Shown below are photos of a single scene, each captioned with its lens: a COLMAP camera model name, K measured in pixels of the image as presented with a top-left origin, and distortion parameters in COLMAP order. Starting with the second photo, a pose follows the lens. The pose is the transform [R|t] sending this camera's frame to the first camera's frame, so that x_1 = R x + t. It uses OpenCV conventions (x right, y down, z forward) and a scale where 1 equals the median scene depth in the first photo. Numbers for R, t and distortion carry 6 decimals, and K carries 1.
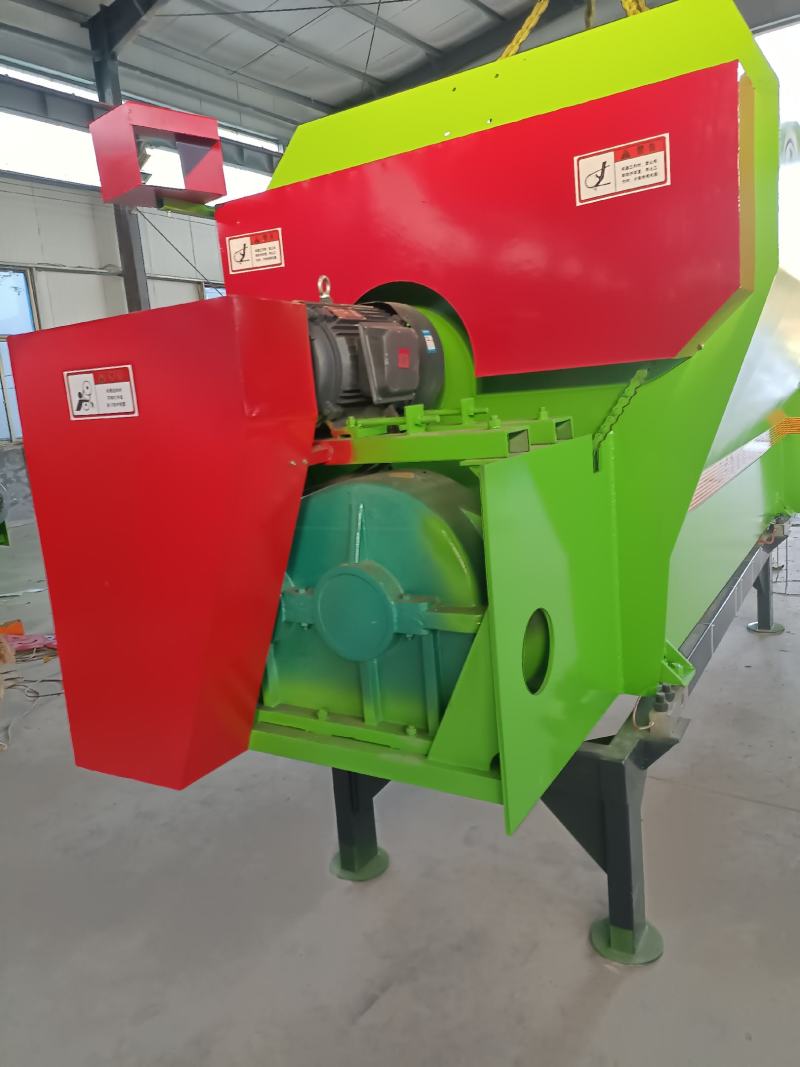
lens RADIAL K [[792.3, 0, 412.8], [0, 792.3, 531.8], [0, 0, 1]] dist [0.083485, -0.089814]
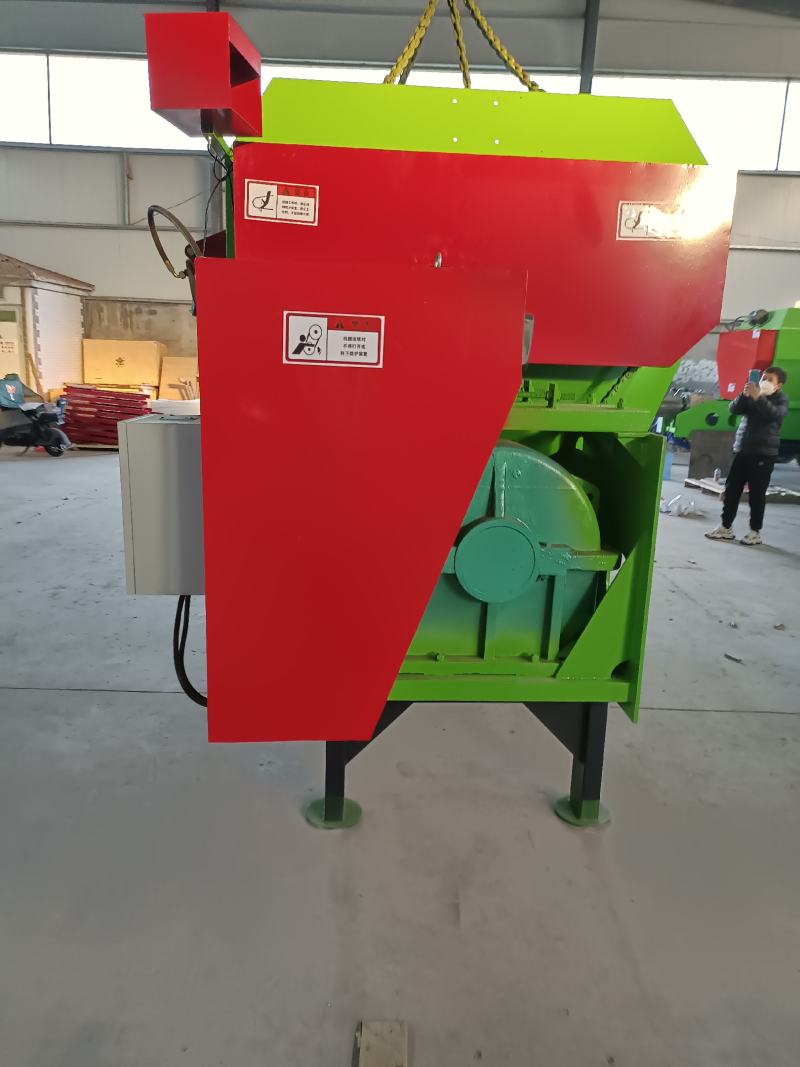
lens RADIAL K [[792.3, 0, 412.8], [0, 792.3, 531.8], [0, 0, 1]] dist [0.083485, -0.089814]
pose [[0.805703, -0.009357, 0.592246, -0.870328], [-0.000809, 0.999857, 0.016898, 0.043190], [-0.592319, -0.014094, 0.805580, 0.158347]]
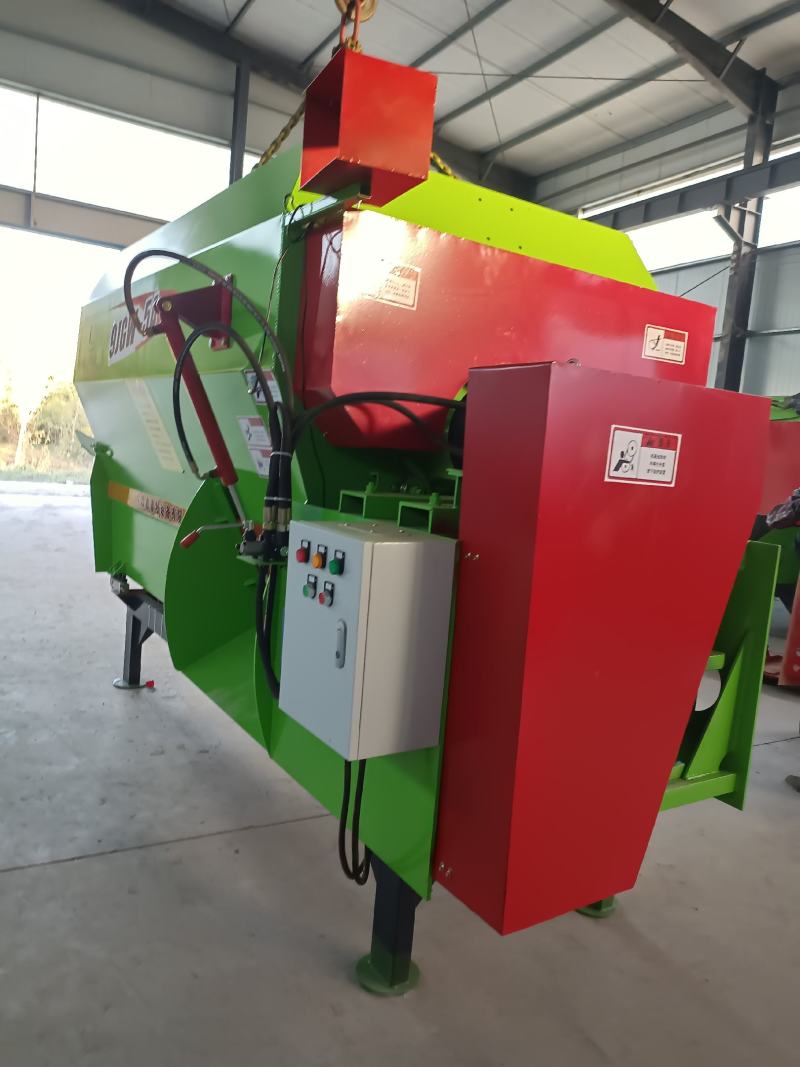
lens RADIAL K [[792.3, 0, 412.8], [0, 792.3, 531.8], [0, 0, 1]] dist [0.083485, -0.089814]
pose [[0.413669, 0.030274, 0.909924, -1.292526], [0.030543, 0.998423, -0.047104, -0.052396], [-0.909915, 0.047277, 0.412092, 0.853641]]
